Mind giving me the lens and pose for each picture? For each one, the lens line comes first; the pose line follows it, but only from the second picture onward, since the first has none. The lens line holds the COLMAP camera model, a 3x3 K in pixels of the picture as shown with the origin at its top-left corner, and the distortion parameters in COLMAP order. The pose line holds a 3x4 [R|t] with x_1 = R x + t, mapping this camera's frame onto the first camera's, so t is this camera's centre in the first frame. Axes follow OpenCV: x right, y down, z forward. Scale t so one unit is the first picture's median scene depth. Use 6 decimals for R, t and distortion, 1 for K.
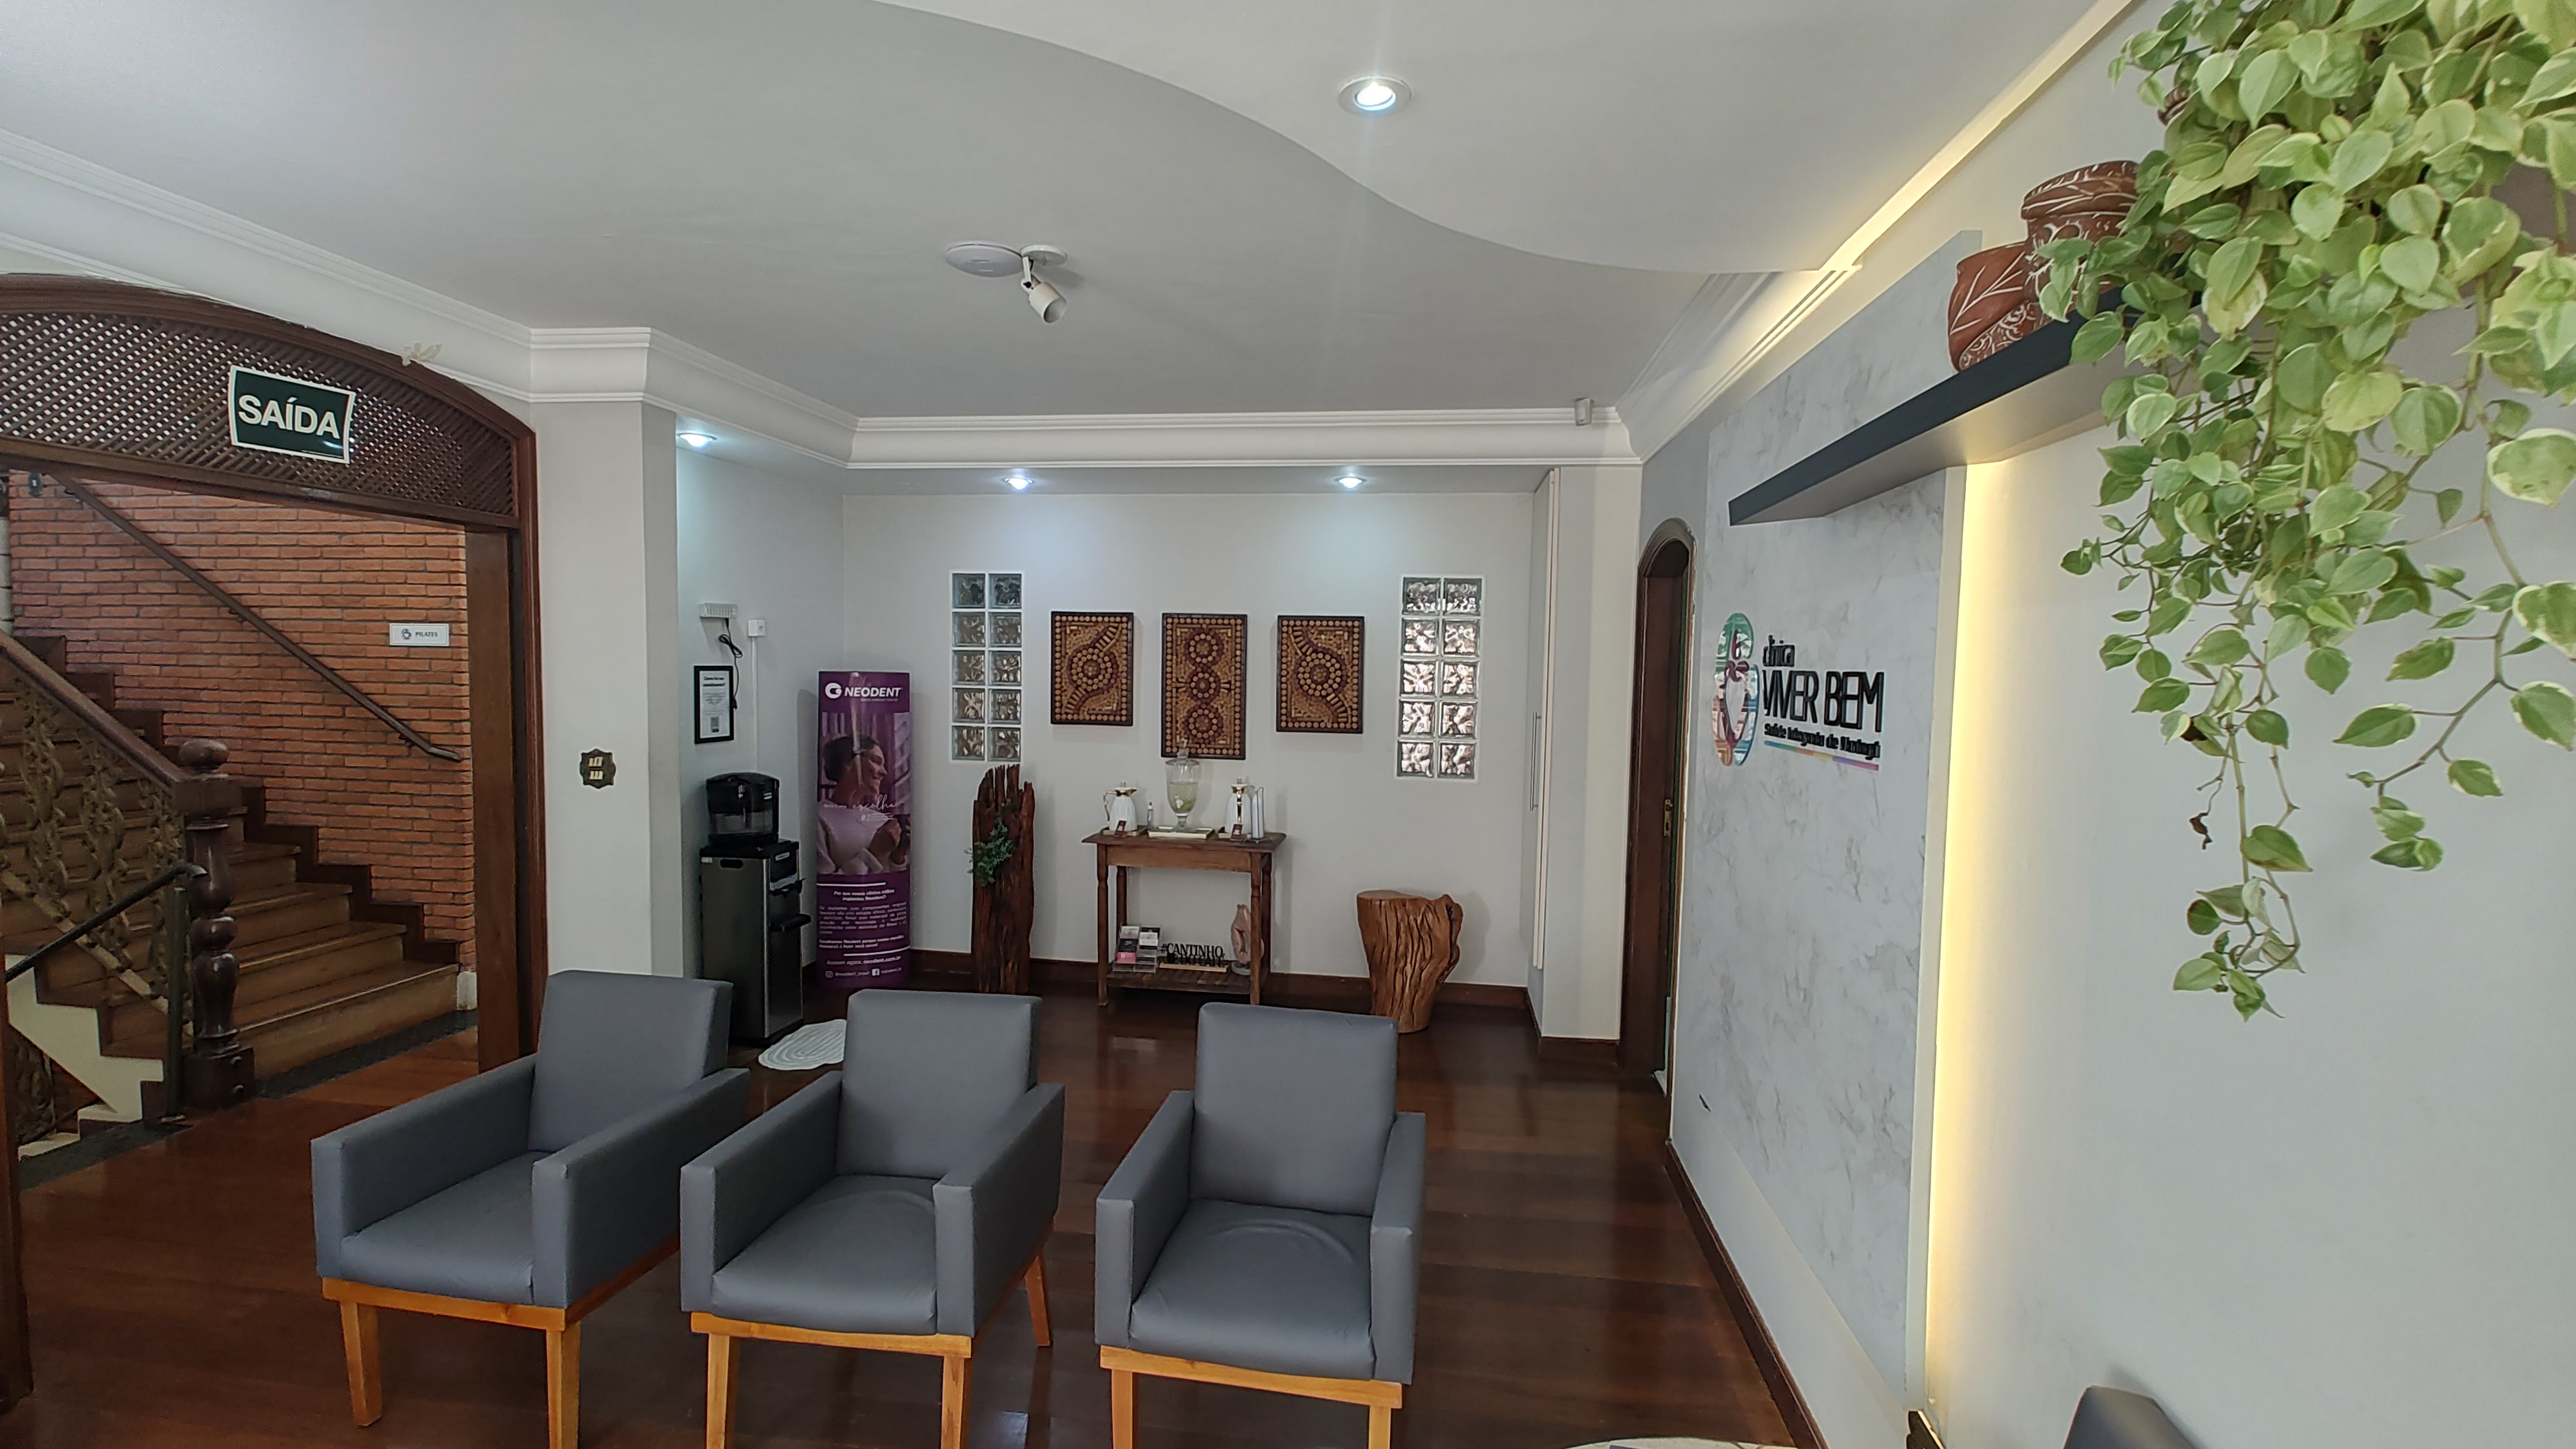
lens RADIAL K [[1060.7, 0, 1285.1], [0, 1060.7, 724.1], [0, 0, 1]] dist [-0.000181, -0.000017]
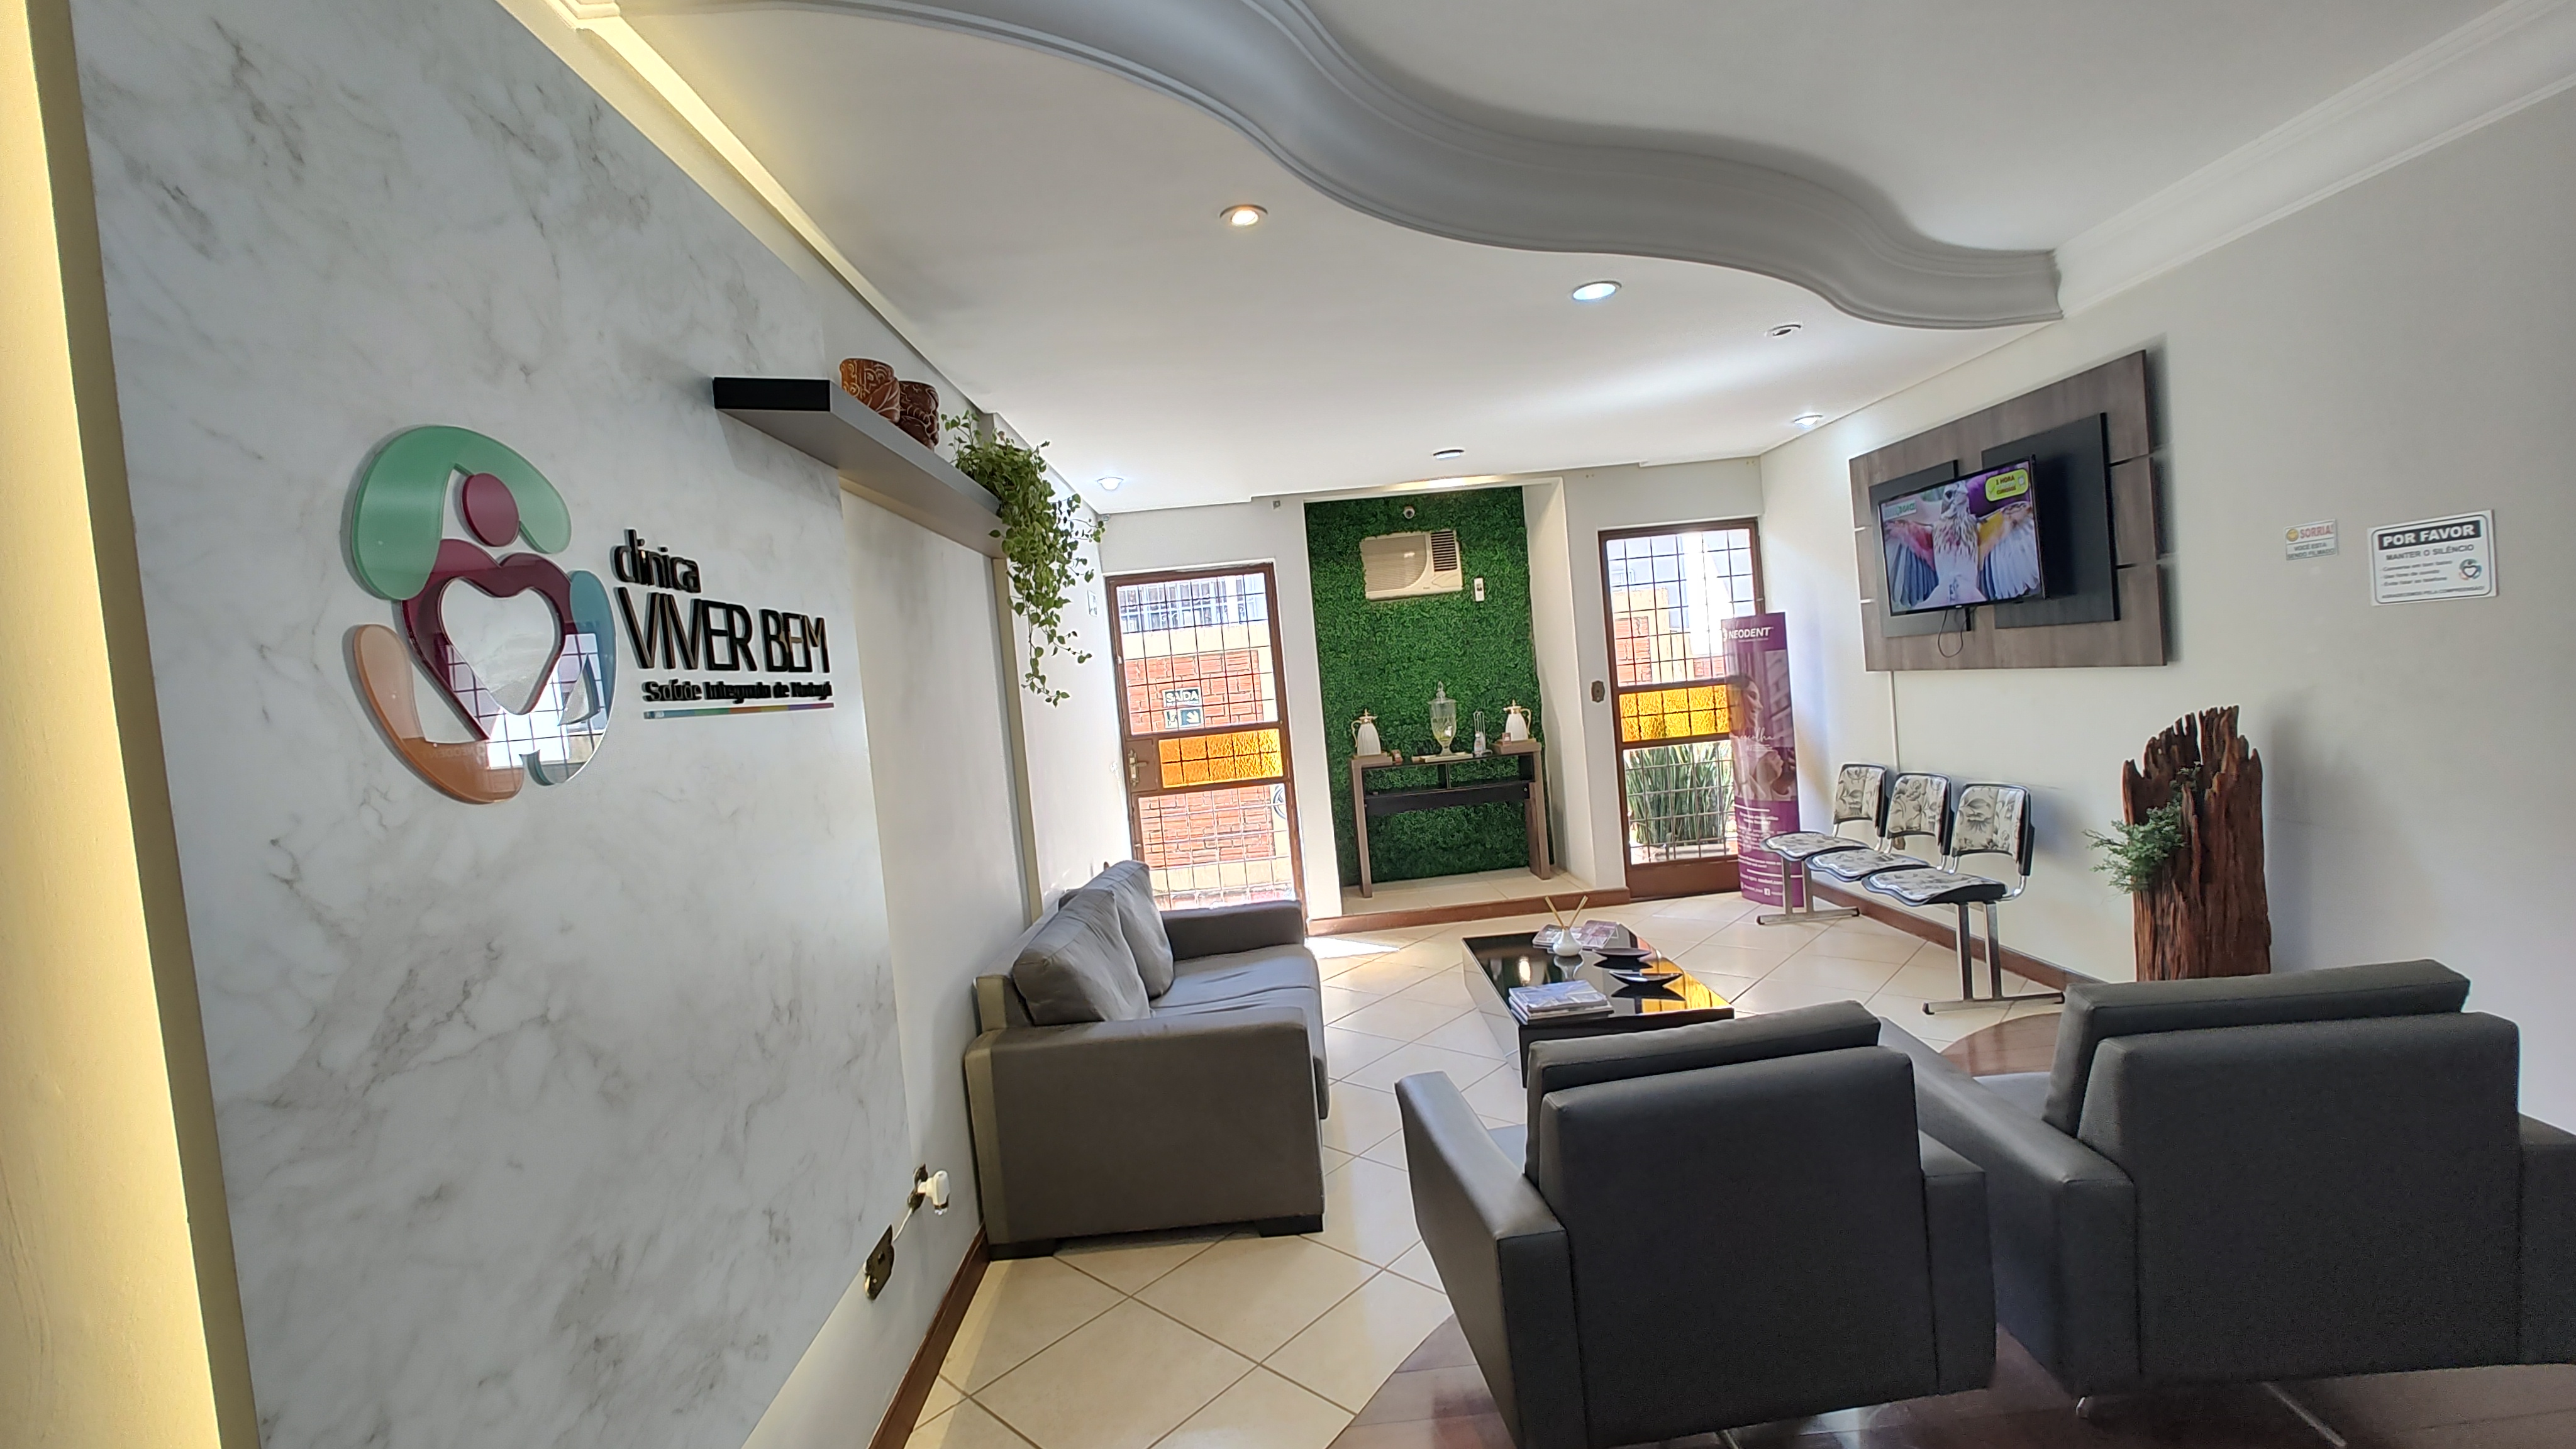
lens RADIAL K [[1060.7, 0, 1285.3], [0, 1060.7, 721.6], [0, 0, 1]] dist [-0.000181, -0.000017]
pose [[-0.984368, 0.075656, -0.159048, 0.244274], [0.061237, 0.993717, 0.093685, -0.014202], [0.165136, 0.082481, -0.982816, 1.936150]]
